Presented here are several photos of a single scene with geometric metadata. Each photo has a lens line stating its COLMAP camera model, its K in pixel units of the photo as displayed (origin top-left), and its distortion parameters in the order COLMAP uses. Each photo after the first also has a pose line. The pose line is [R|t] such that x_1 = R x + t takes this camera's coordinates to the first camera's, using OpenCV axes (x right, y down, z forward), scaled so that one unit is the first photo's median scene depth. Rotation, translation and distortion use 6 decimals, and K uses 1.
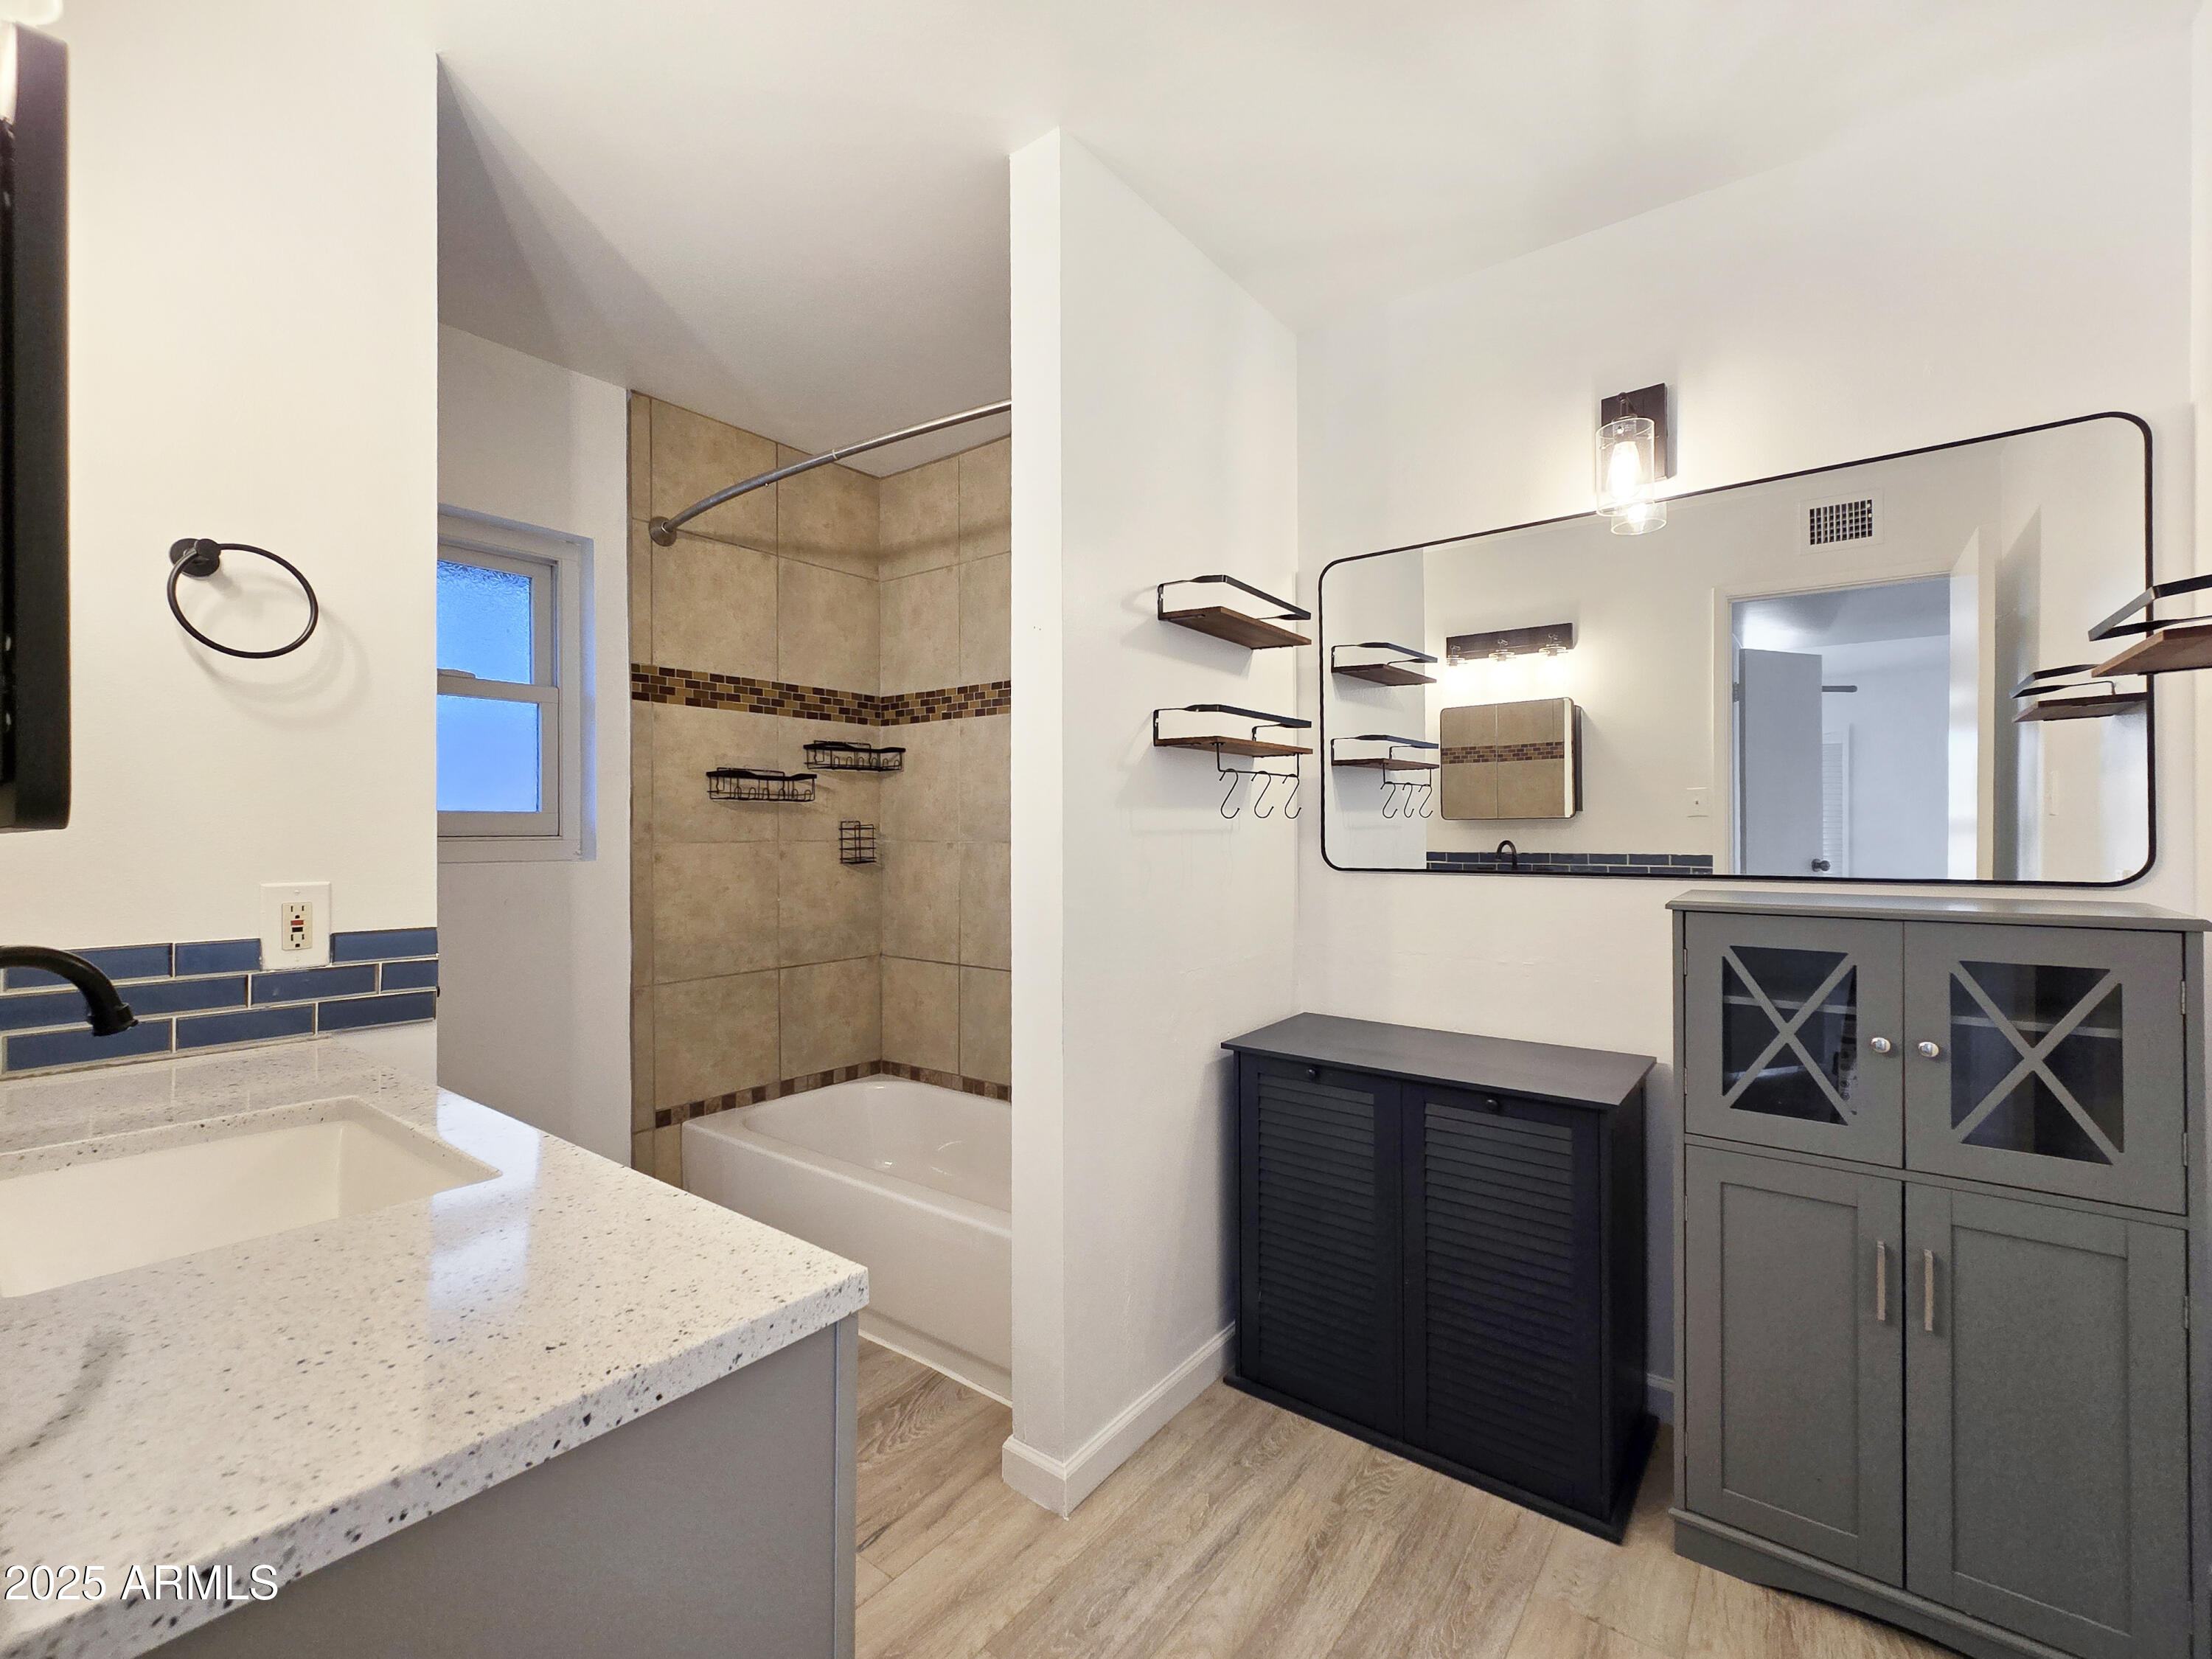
lens RADIAL K [[890.0, 0, 1034.0], [0, 890.0, 829.4], [0, 0, 1]] dist [0.001514, 0.000017]
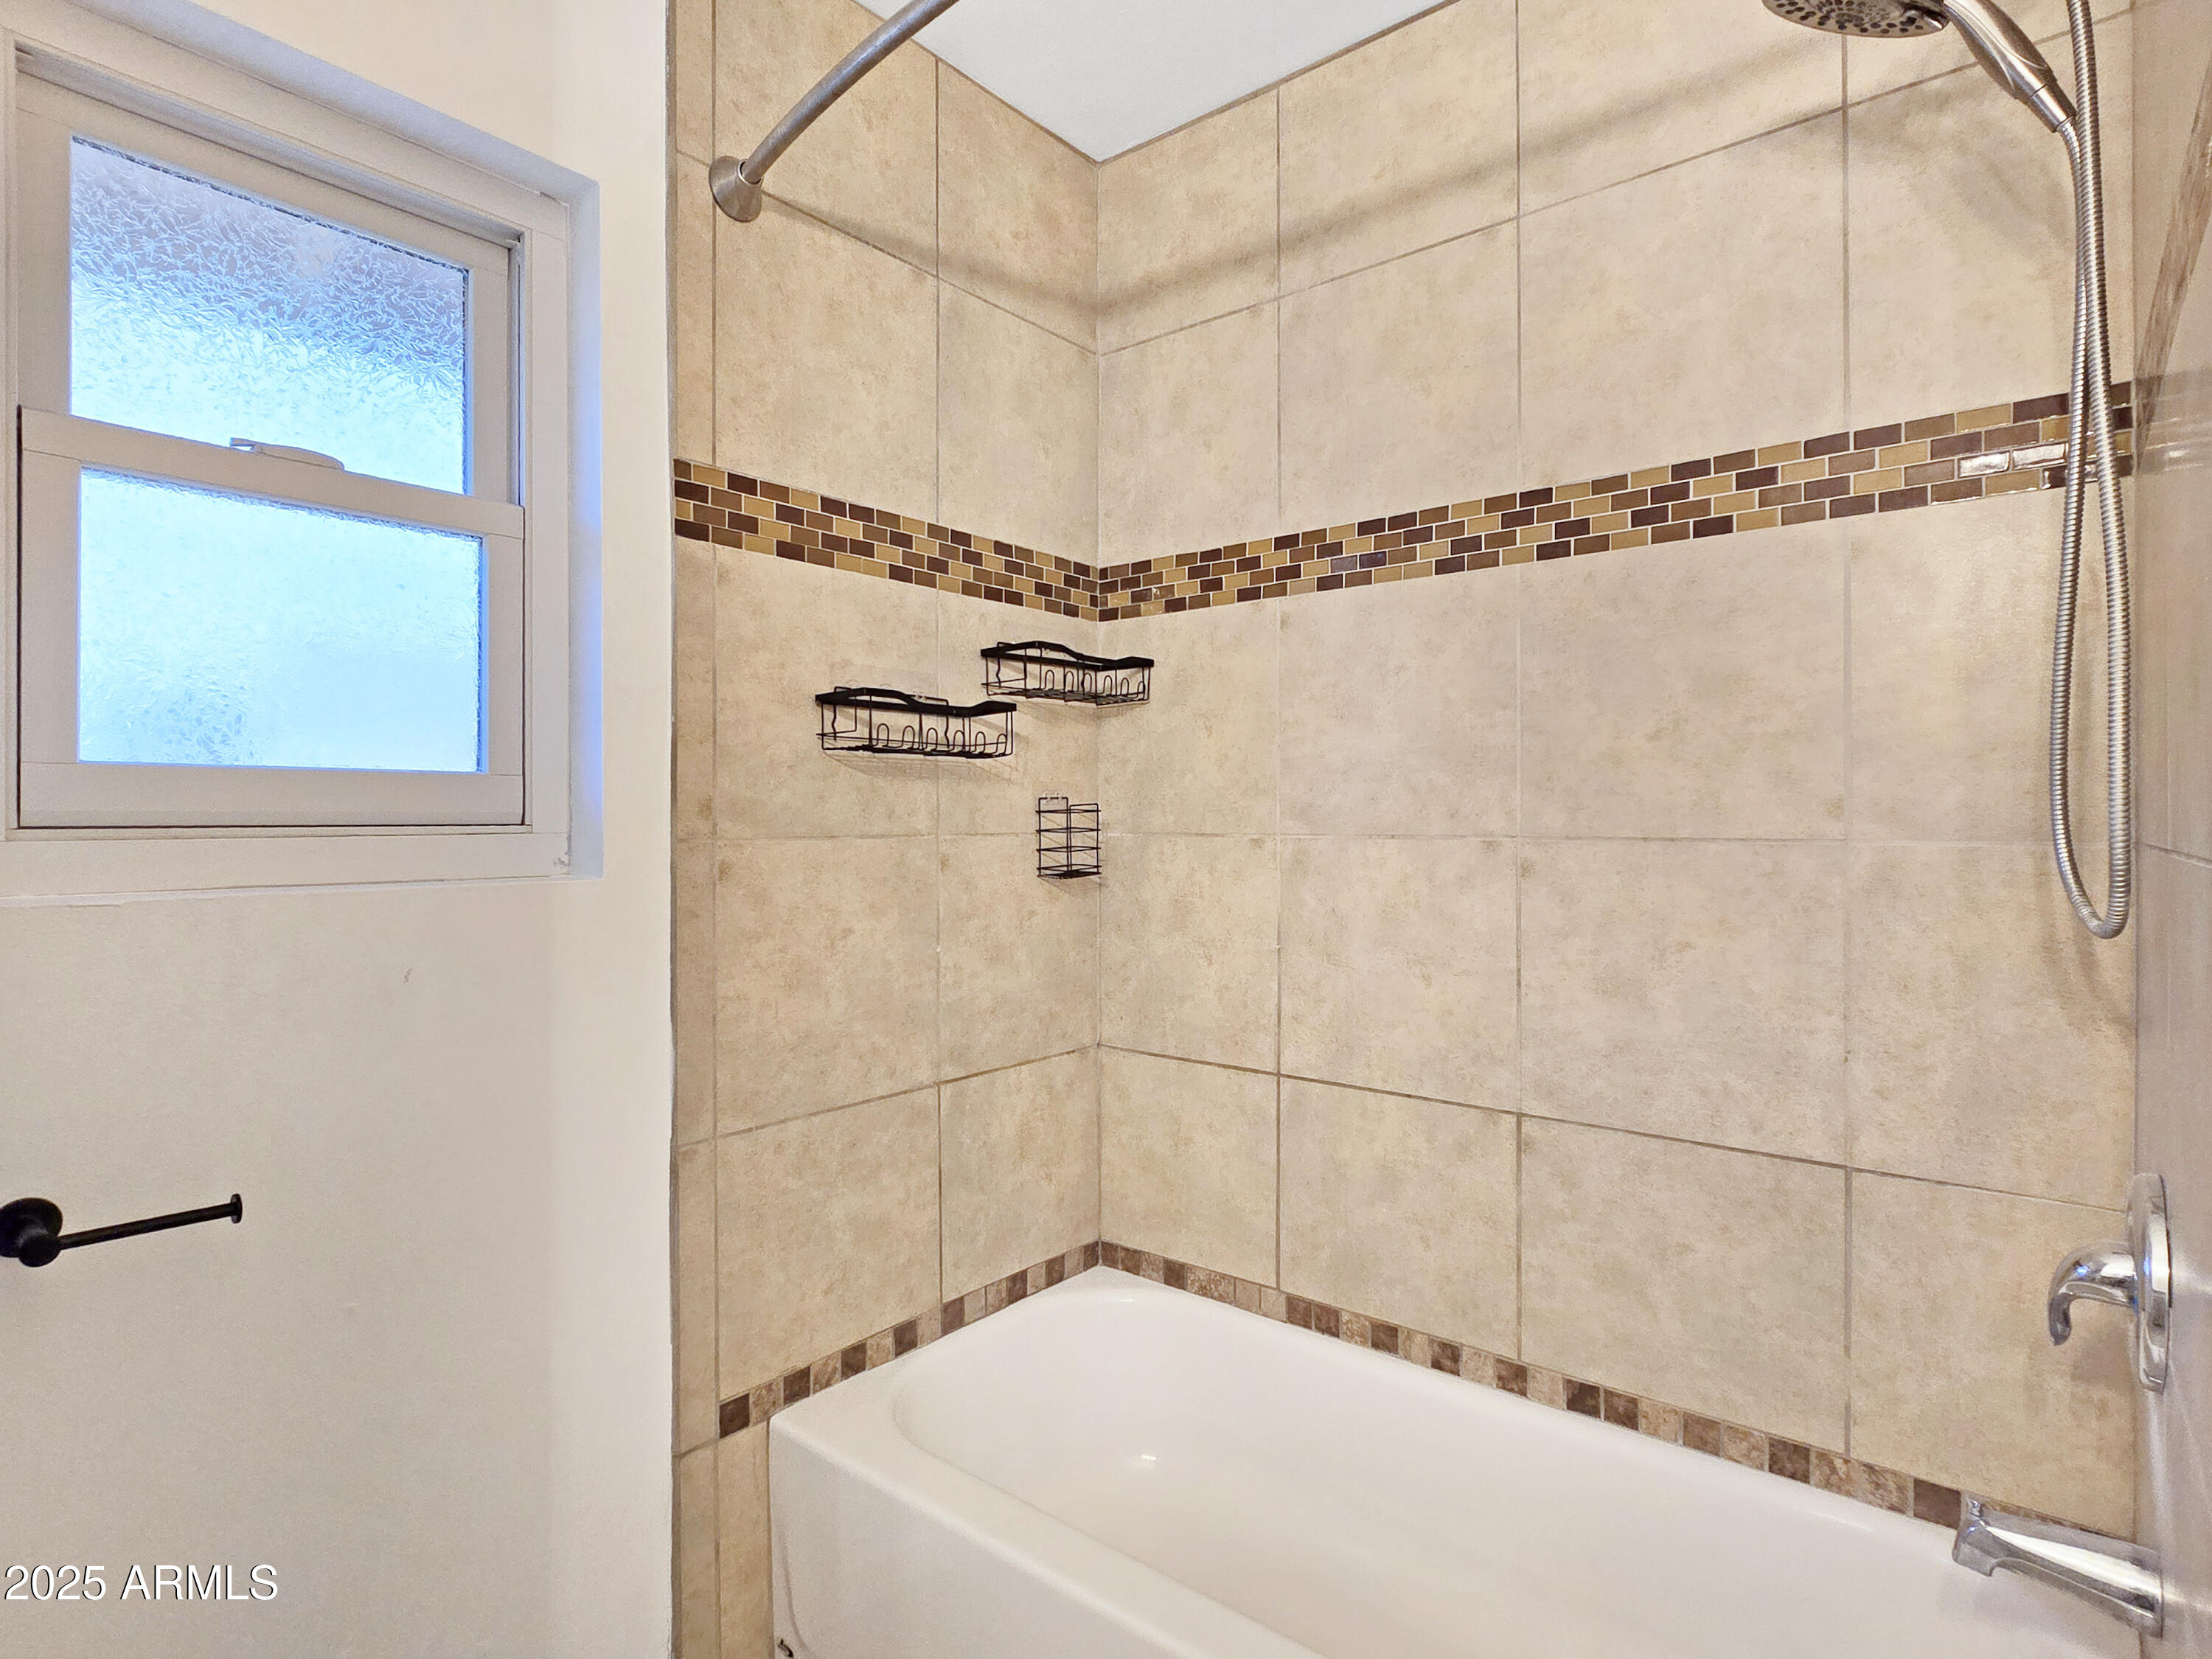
lens RADIAL K [[1240.4, 0, 1103.0], [0, 1240.4, 810.9], [0, 0, 1]] dist [-0.000591, 0.000607]
pose [[0.999175, 0.000233, -0.040623, -0.163208], [-0.000394, 0.999992, -0.003947, 0.002050], [0.040621, 0.003959, 0.999167, 0.290828]]
